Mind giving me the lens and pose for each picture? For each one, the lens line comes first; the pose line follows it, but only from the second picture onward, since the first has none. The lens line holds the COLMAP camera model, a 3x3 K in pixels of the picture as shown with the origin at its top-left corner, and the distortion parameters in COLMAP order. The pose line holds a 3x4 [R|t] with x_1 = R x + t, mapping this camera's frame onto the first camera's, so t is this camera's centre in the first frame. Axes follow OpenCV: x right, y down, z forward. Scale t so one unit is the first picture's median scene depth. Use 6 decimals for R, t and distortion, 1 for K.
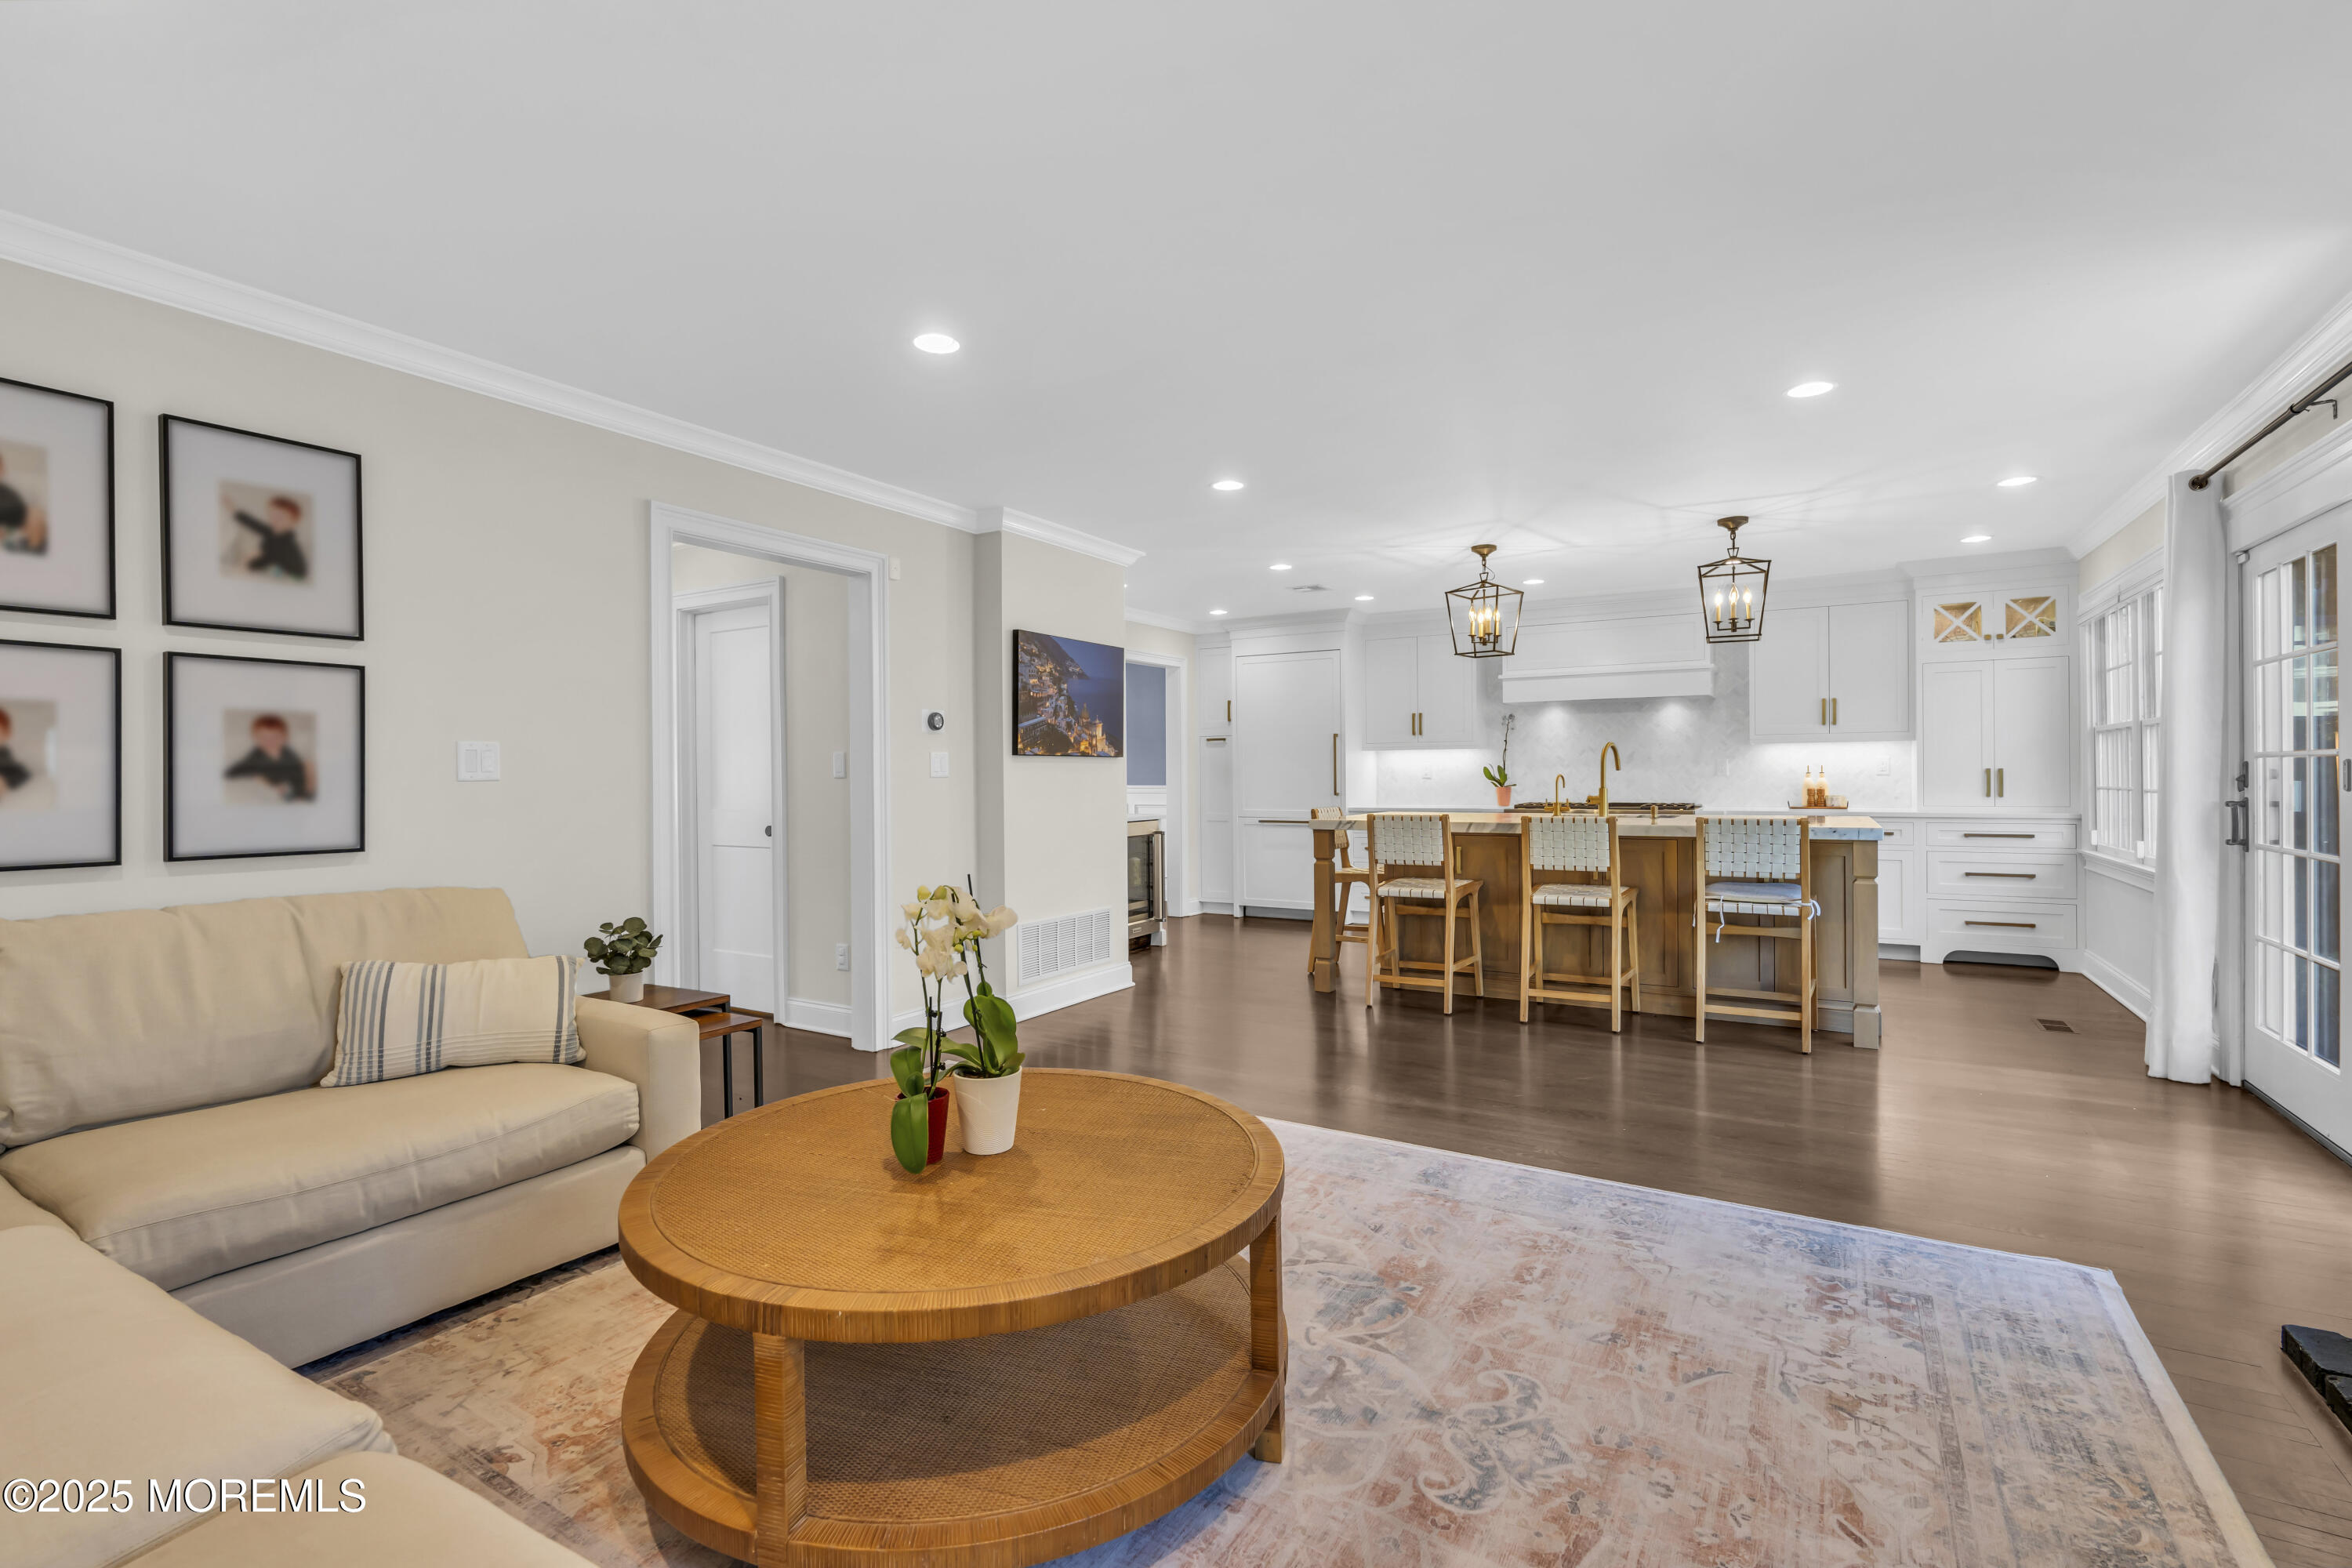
lens RADIAL K [[1061.8, 0, 1166.4], [0, 1061.8, 776.7], [0, 0, 1]] dist [-0.011143, 0.003754]
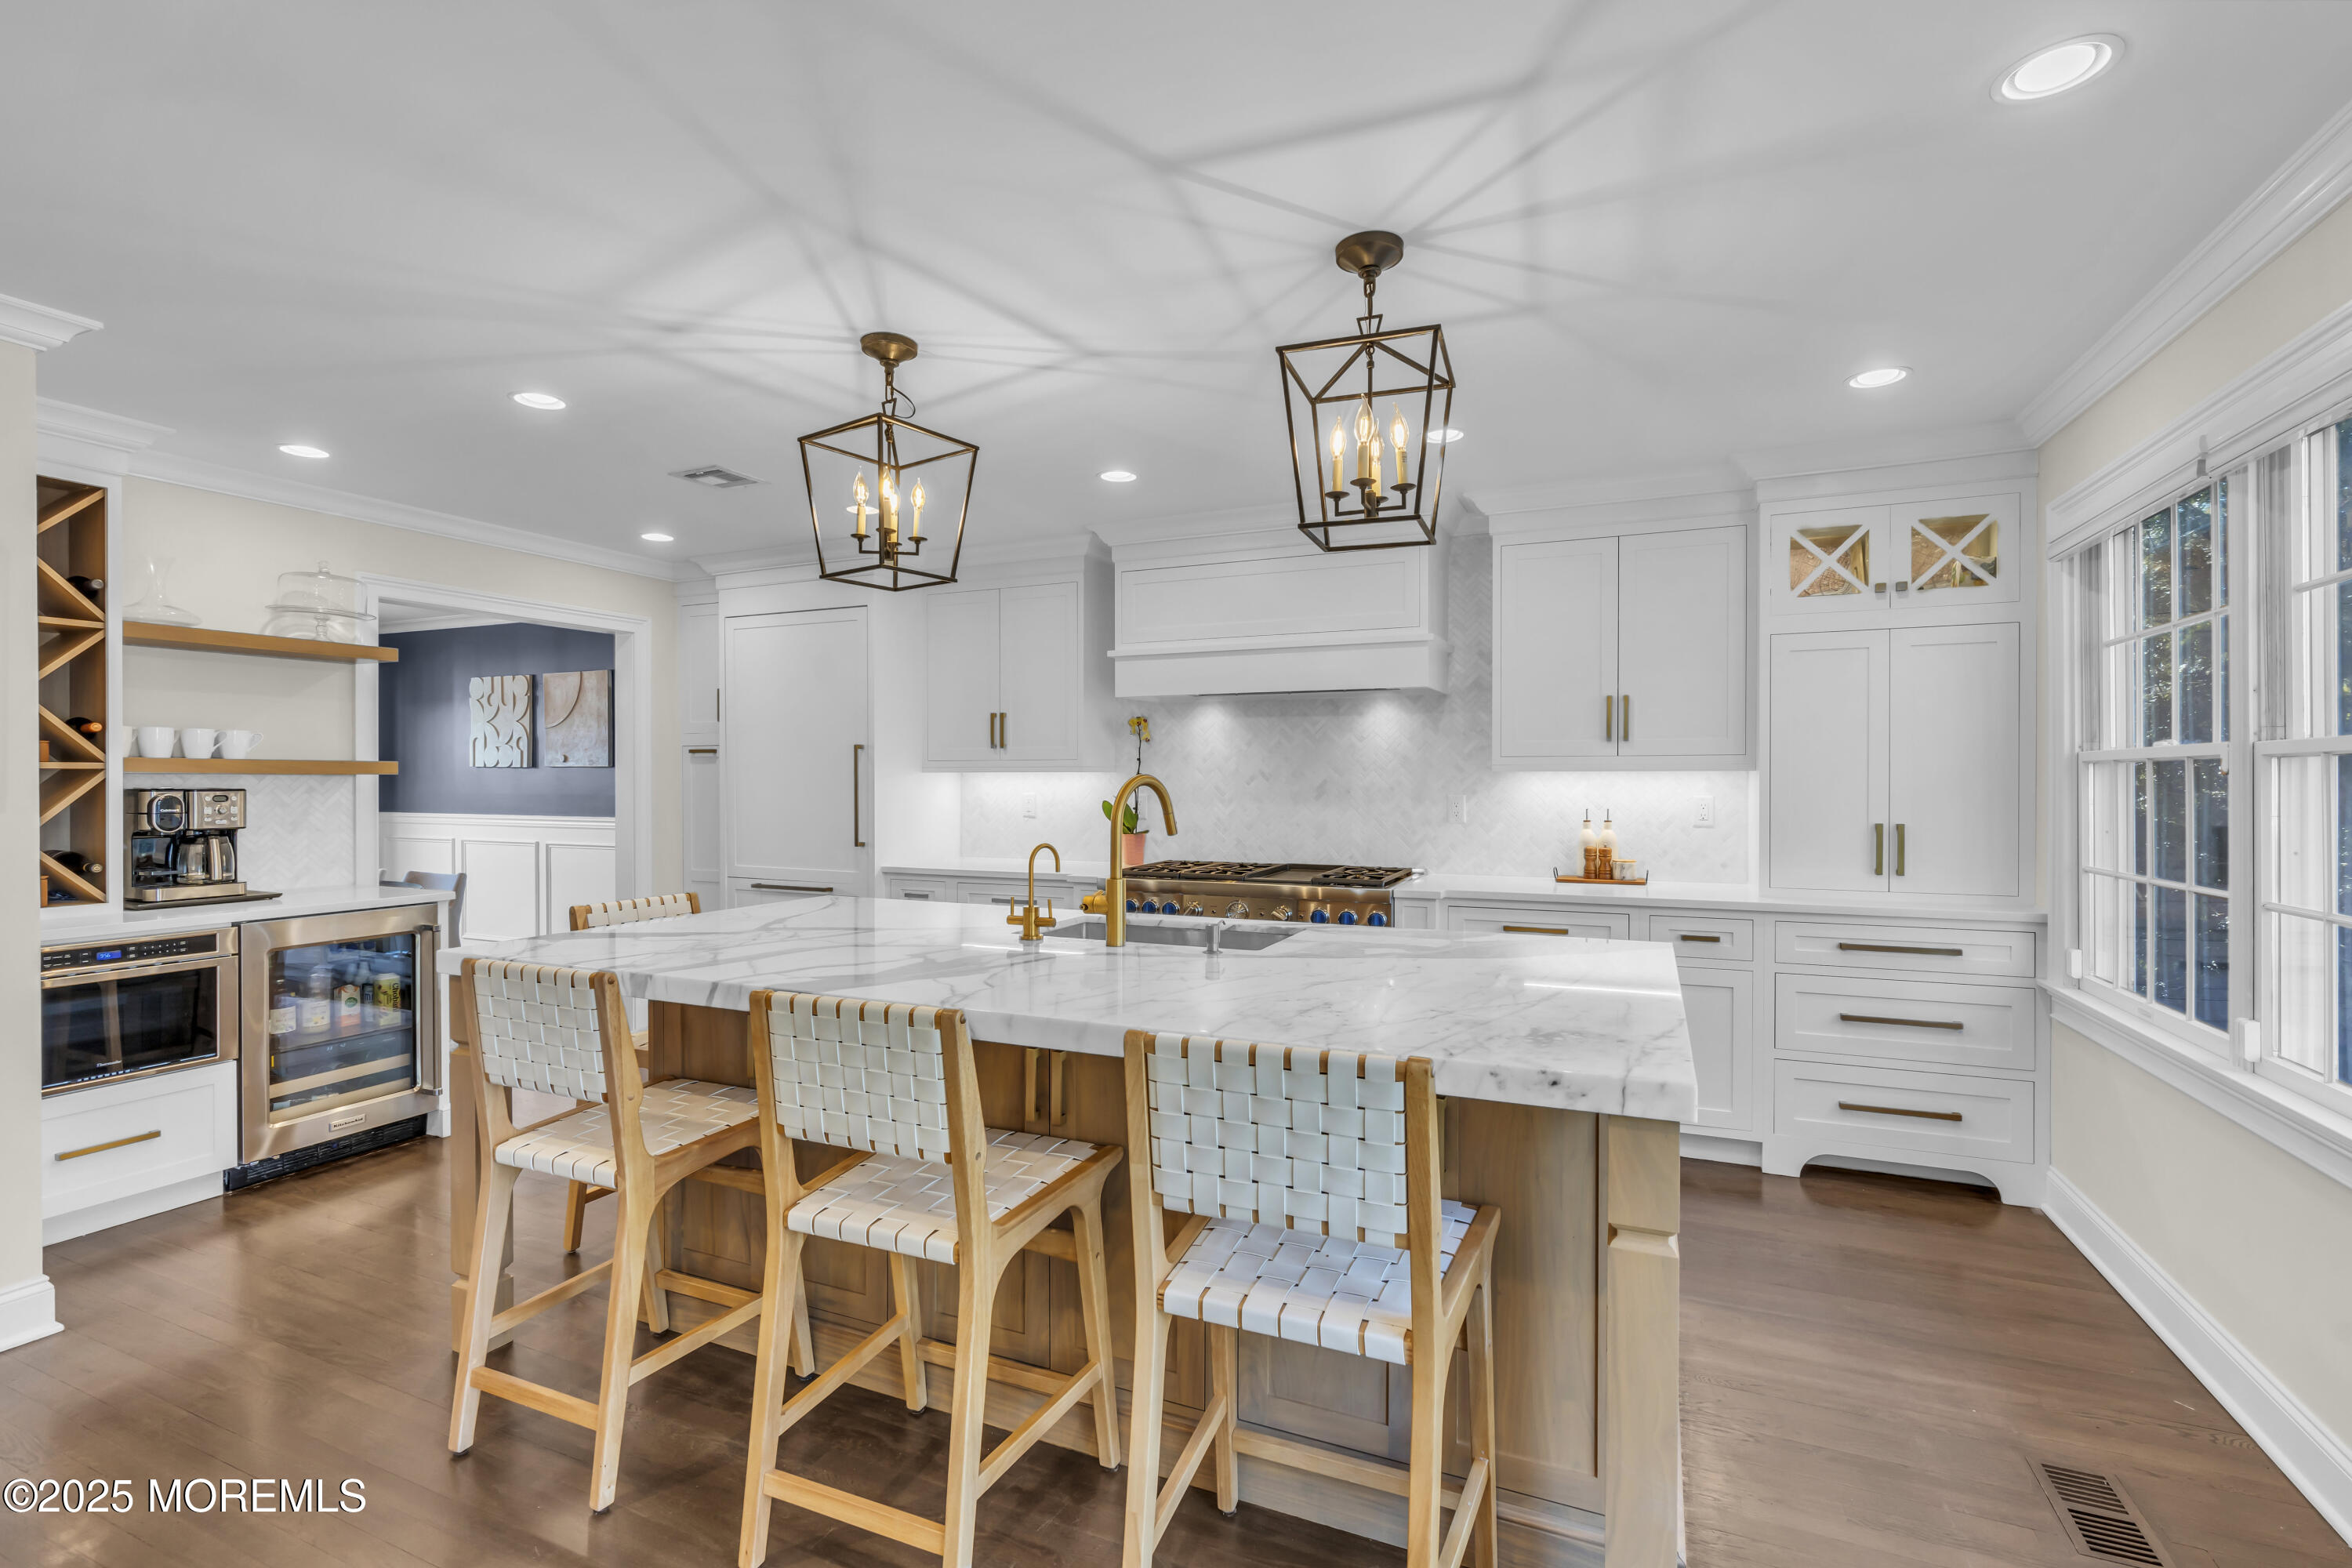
lens RADIAL K [[1061.8, 0, 1166.7], [0, 1061.8, 788.5], [0, 0, 1]] dist [-0.011143, 0.003754]
pose [[0.992392, 0.007437, 0.122890, 0.354967], [-0.008198, 0.999950, 0.005685, -0.027783], [-0.122842, -0.006649, 0.992404, 0.519593]]
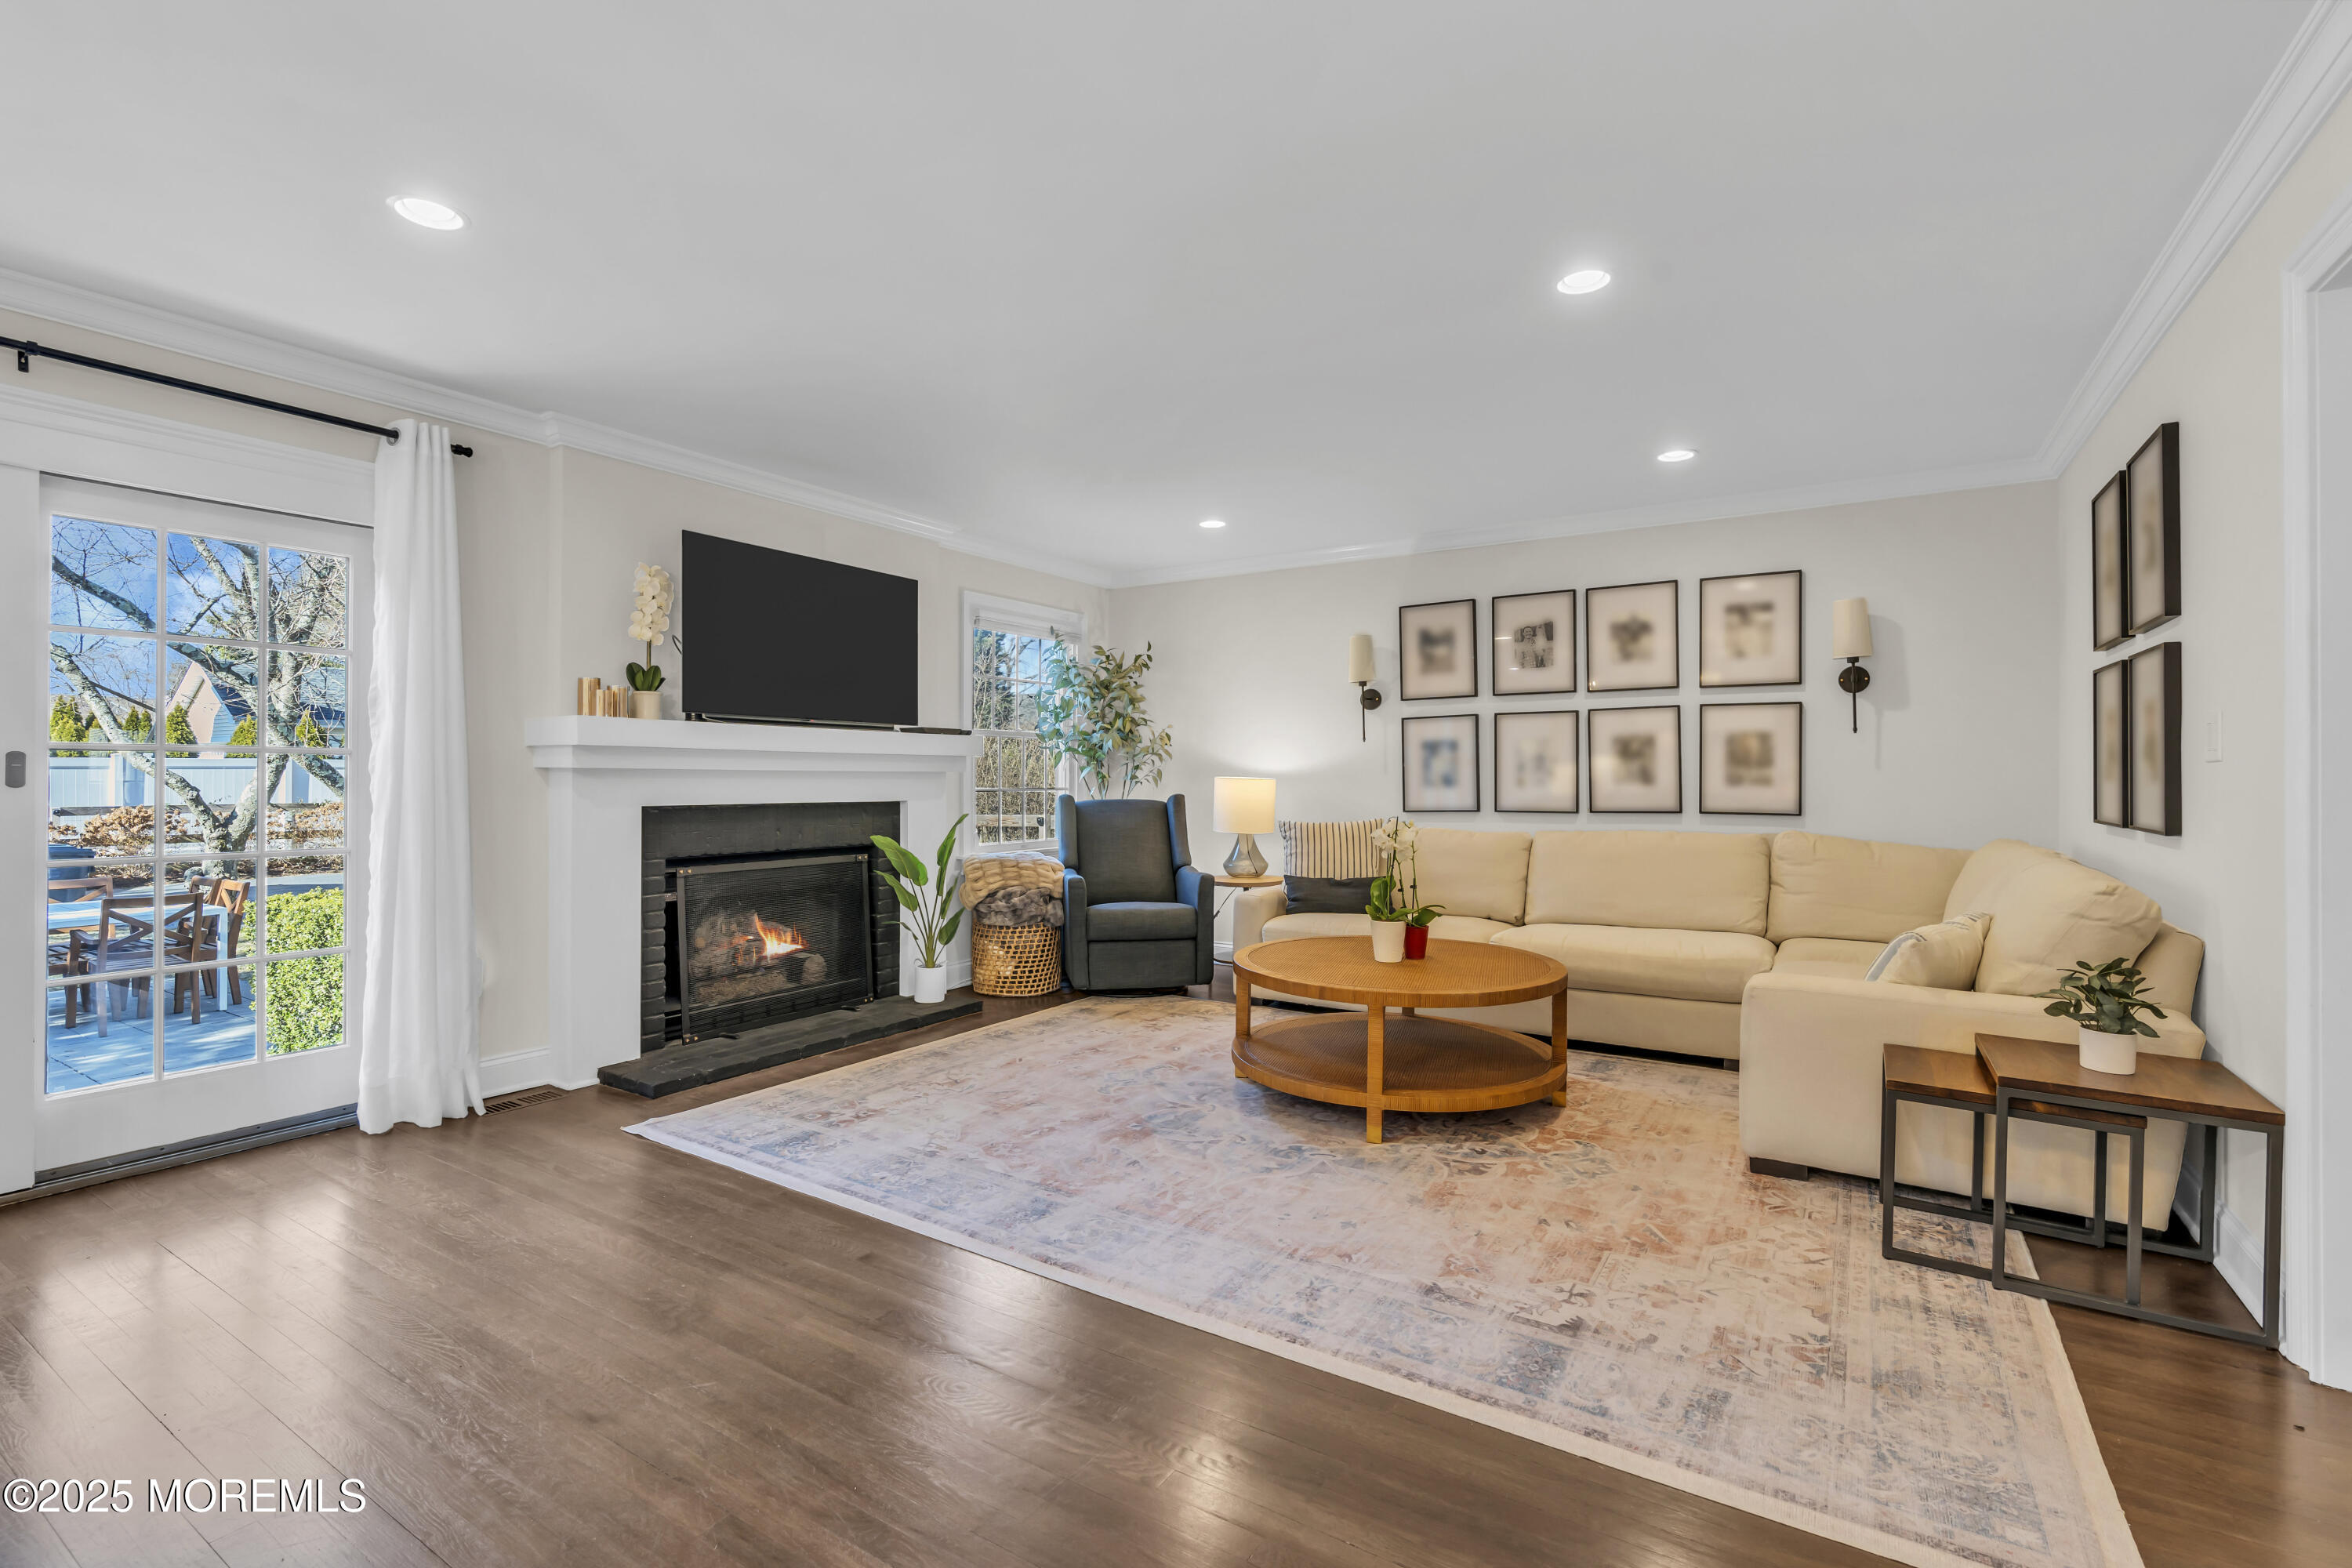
lens RADIAL K [[1061.8, 0, 1174.9], [0, 1061.8, 762.7], [0, 0, 1]] dist [-0.011143, 0.003754]
pose [[-0.999907, 0.006752, 0.011874, 0.062617], [0.006617, 0.999914, -0.011351, 0.005009], [-0.011950, -0.011271, -0.999865, 0.970630]]
